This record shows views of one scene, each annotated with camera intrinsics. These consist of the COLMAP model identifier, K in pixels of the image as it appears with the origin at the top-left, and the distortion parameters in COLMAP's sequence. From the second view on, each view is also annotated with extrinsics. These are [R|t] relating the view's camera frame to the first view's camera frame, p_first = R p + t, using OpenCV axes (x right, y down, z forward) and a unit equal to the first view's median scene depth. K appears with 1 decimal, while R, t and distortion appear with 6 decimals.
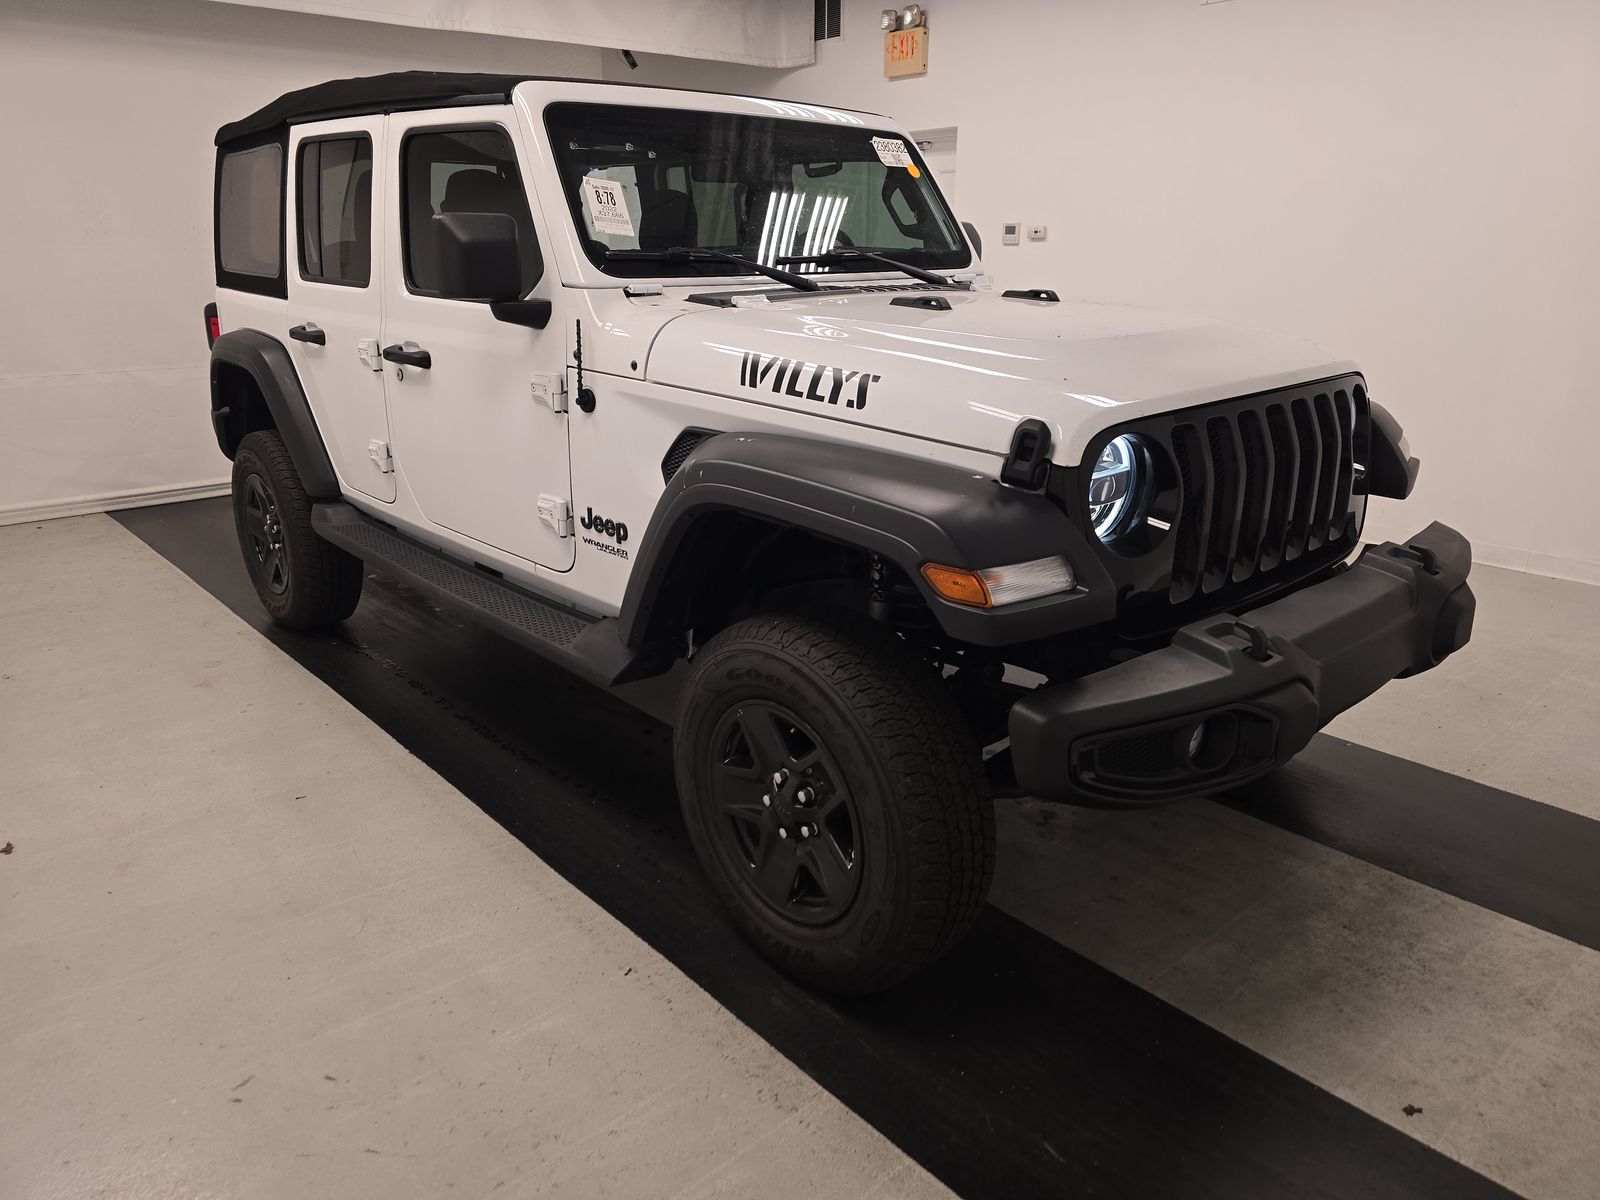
lens RADIAL K [[1073.8, 0, 800.0], [0, 1073.8, 600.0], [0, 0, 1]] dist [0.029144, -0.001422]
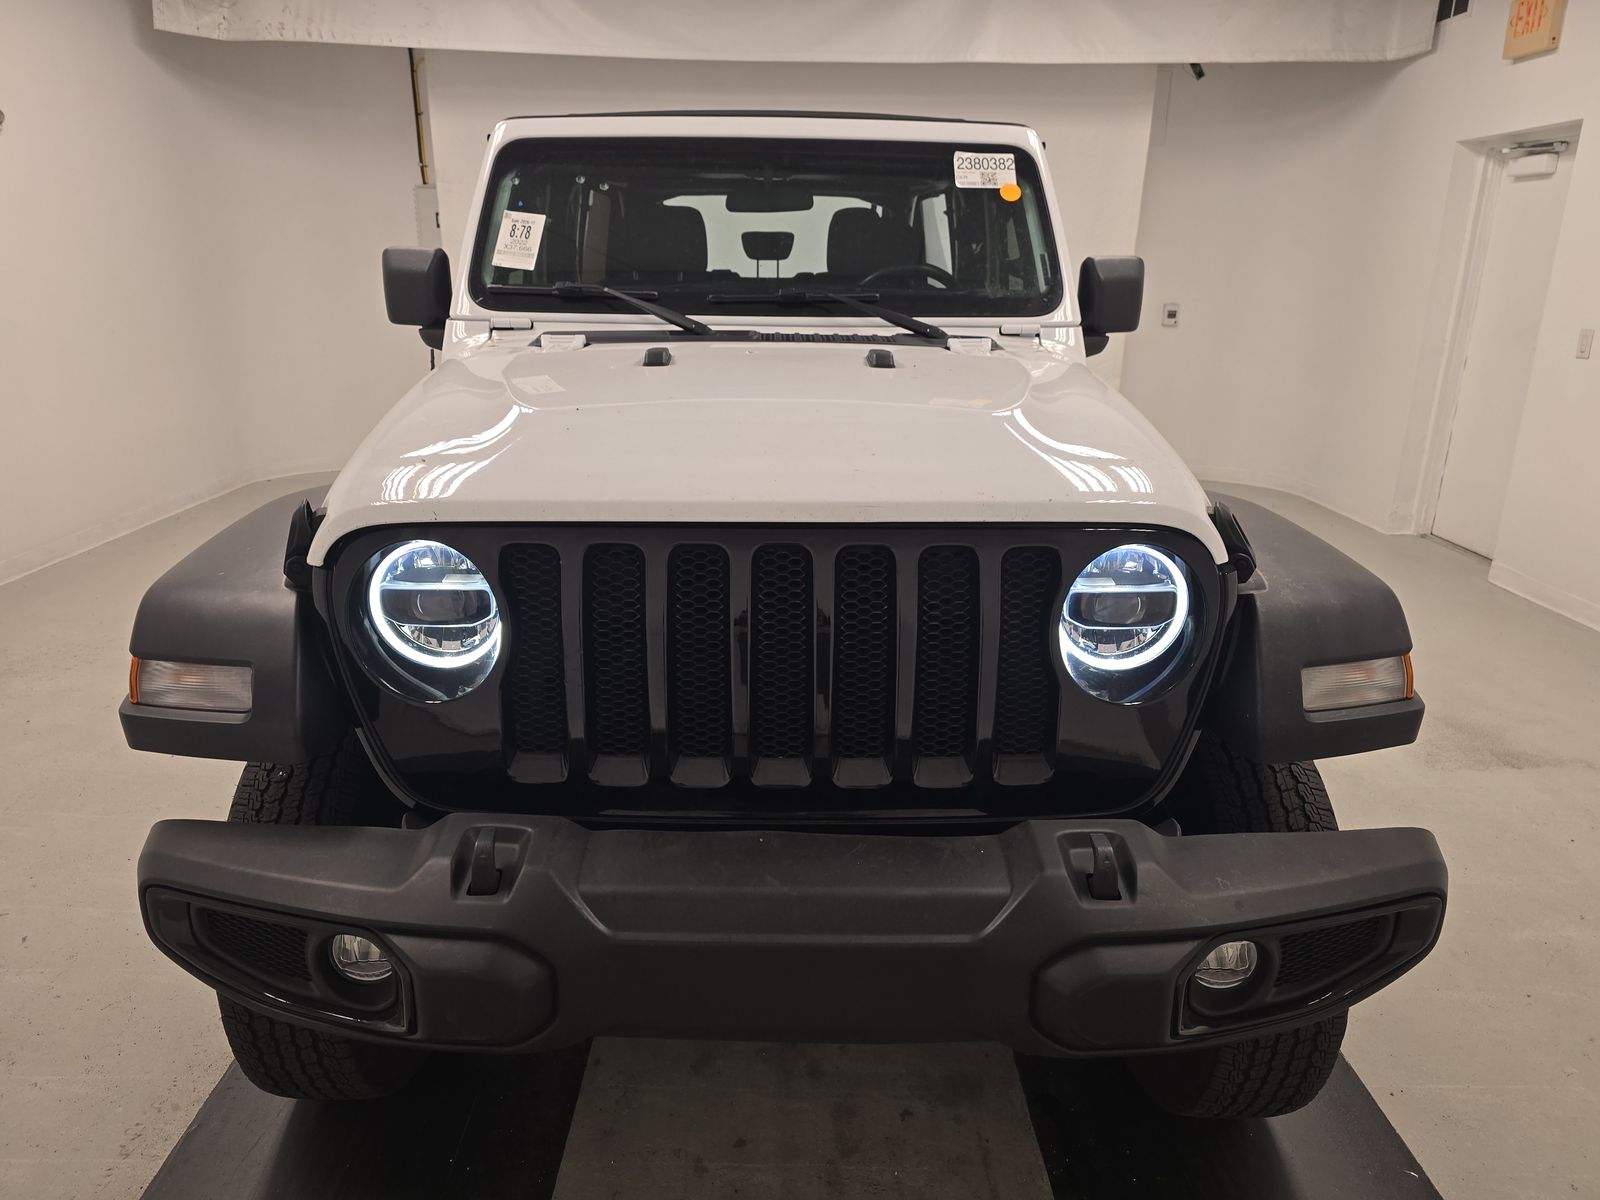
lens RADIAL K [[1085.3, 0, 800.0], [0, 1085.3, 600.0], [0, 0, 1]] dist [0.062347, -0.057498]
pose [[0.755444, 0.201682, -0.623401, 0.549166], [-0.218722, 0.974494, 0.050217, -0.114364], [0.617628, 0.098415, 0.780288, 0.311596]]
